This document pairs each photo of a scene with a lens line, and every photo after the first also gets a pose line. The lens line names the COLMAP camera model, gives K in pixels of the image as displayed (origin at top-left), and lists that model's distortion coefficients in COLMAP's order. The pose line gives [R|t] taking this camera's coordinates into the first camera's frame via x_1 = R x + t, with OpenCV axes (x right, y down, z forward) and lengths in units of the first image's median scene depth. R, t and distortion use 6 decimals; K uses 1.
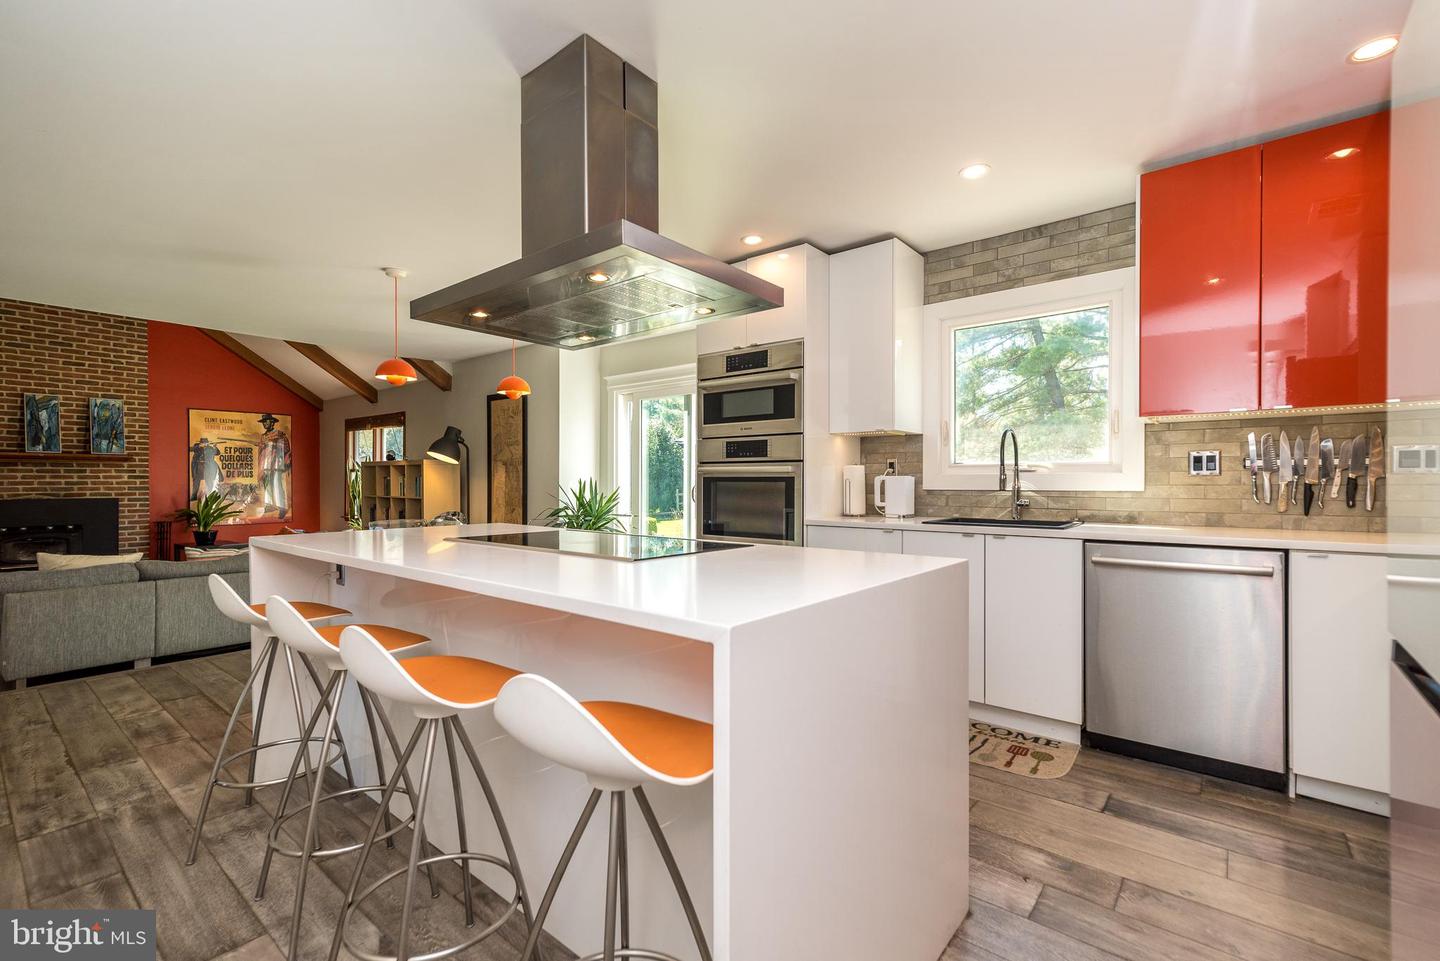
lens RADIAL K [[633.1, 0, 717.7], [0, 633.1, 485.7], [0, 0, 1]] dist [0.004219, 0.000686]
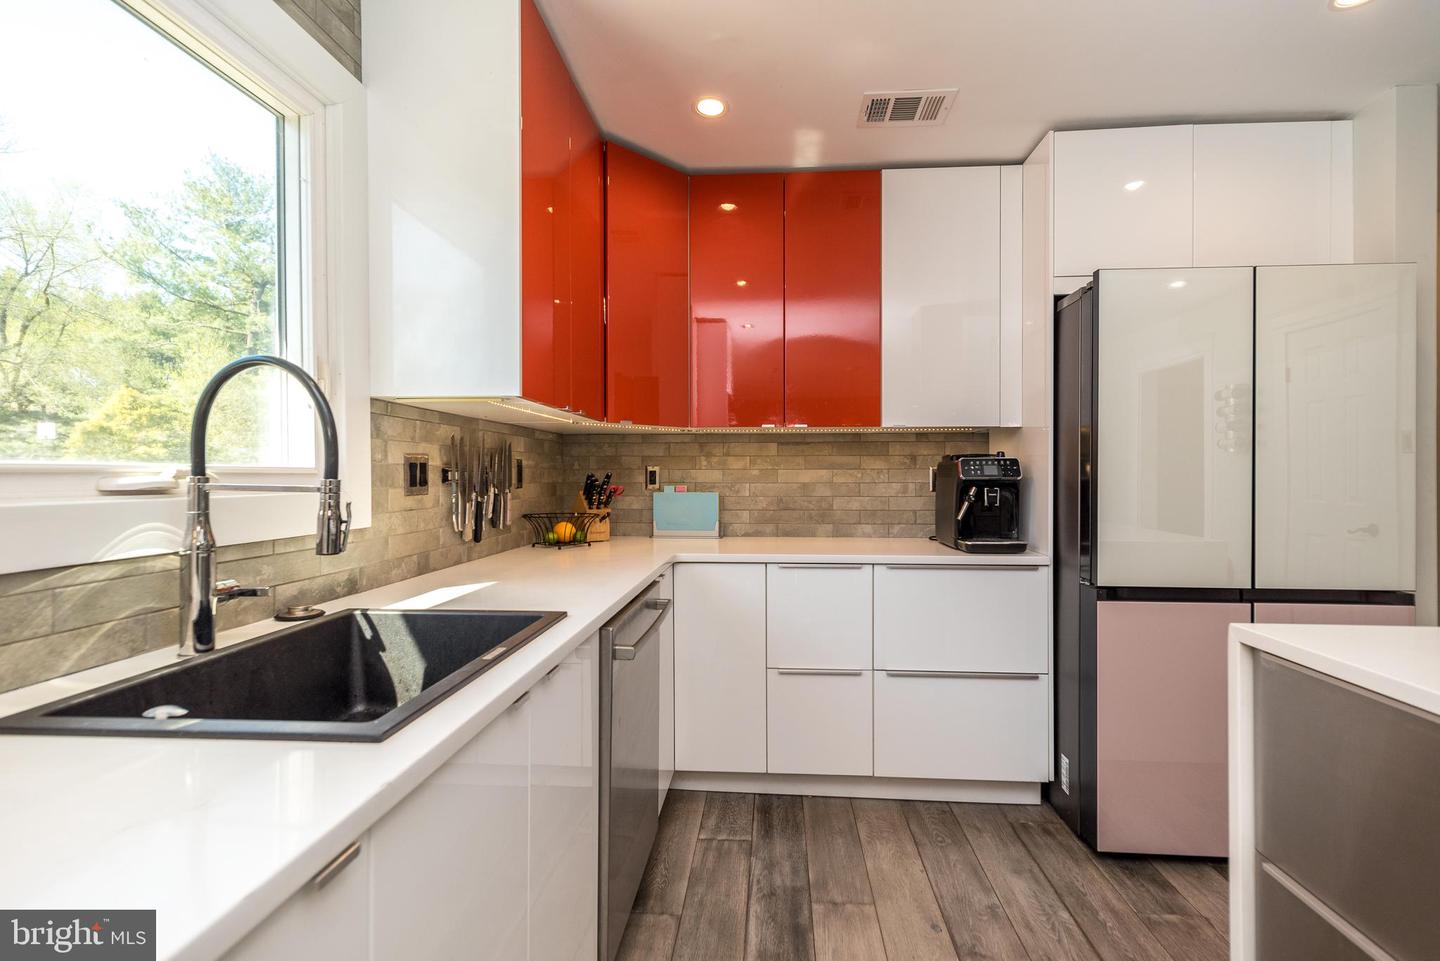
lens RADIAL K [[636.8, 0, 738.9], [0, 636.8, 475.3], [0, 0, 1]] dist [0.000336, 0.000134]
pose [[-0.591152, 0.000354, 0.806560, 0.030097], [0.006541, 0.999969, 0.004355, -0.013394], [-0.806534, 0.007850, -0.591136, 0.419486]]
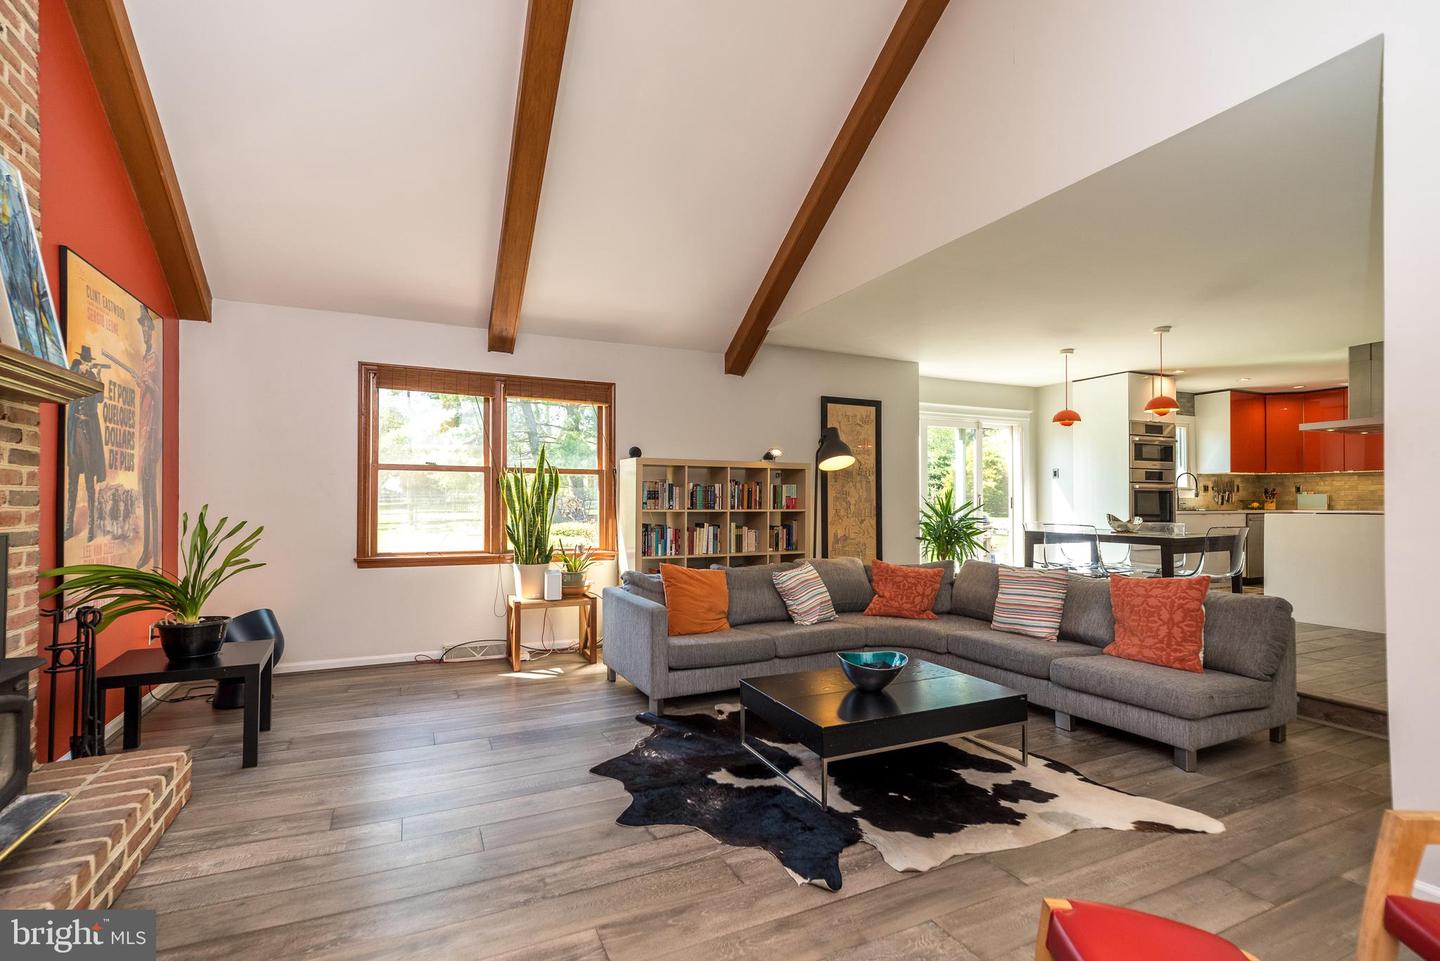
lens RADIAL K [[642.7, 0, 714.0], [0, 642.7, 497.3], [0, 0, 1]] dist [0.023648, 0.000209]
pose [[0.436310, 0.007161, 0.899768, -1.107392], [0.006726, 0.999914, -0.011220, 0.009415], [-0.899771, 0.010947, 0.436225, 0.652972]]
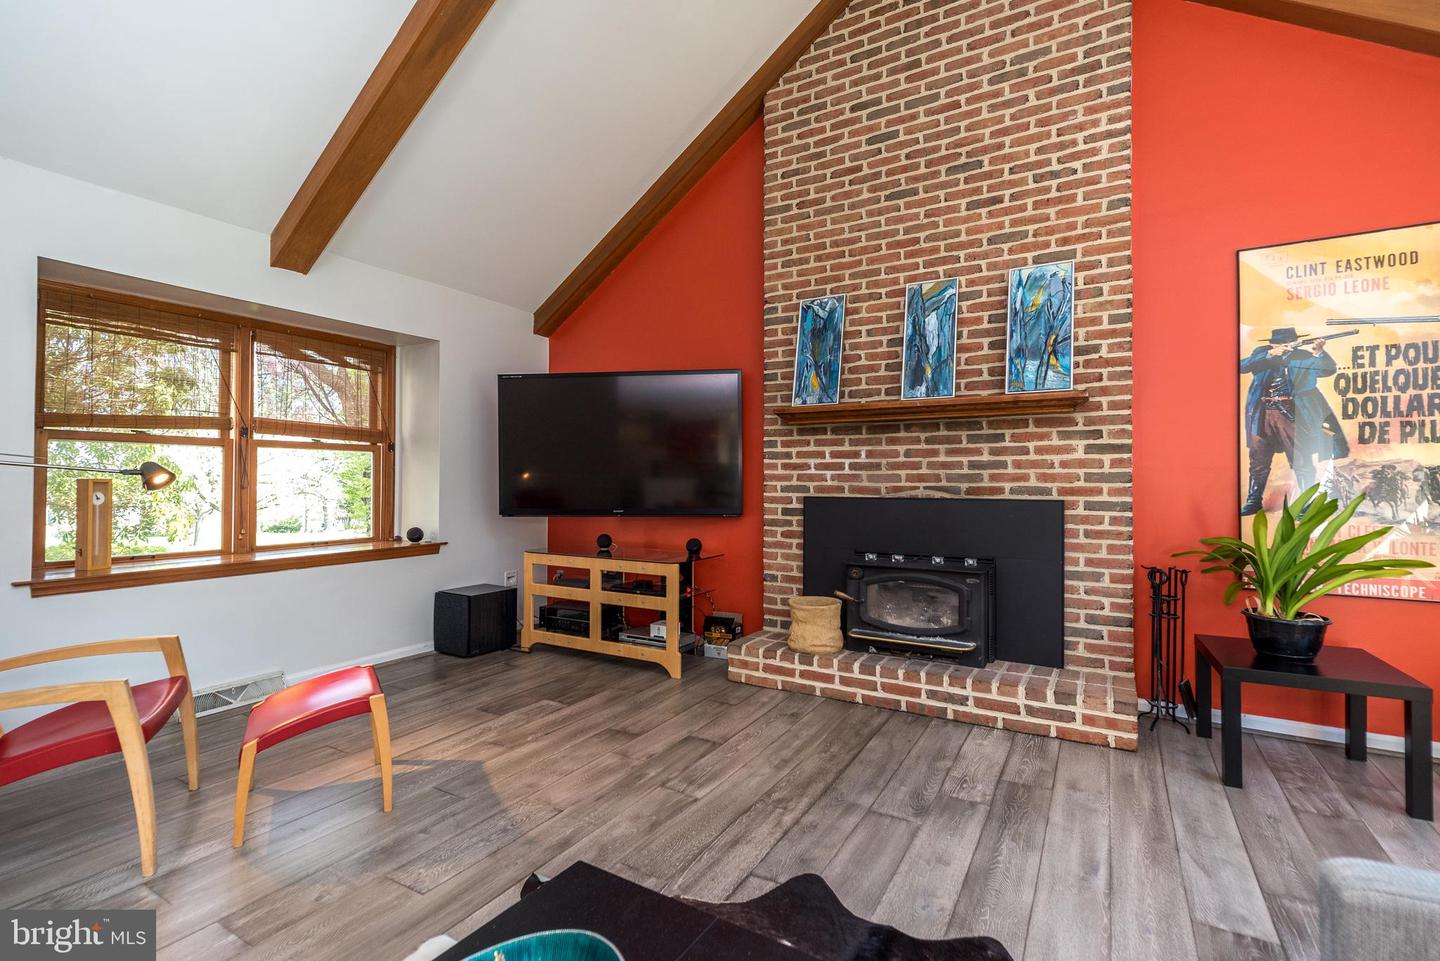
lens RADIAL K [[668.6, 0, 682.3], [0, 668.6, 473.0], [0, 0, 1]] dist [0.001777, 0.000424]
pose [[0.127594, -0.008451, -0.991791, -0.582863], [-0.008824, 0.999914, -0.009656, 0.008527], [0.991787, 0.009984, 0.127508, 0.747658]]
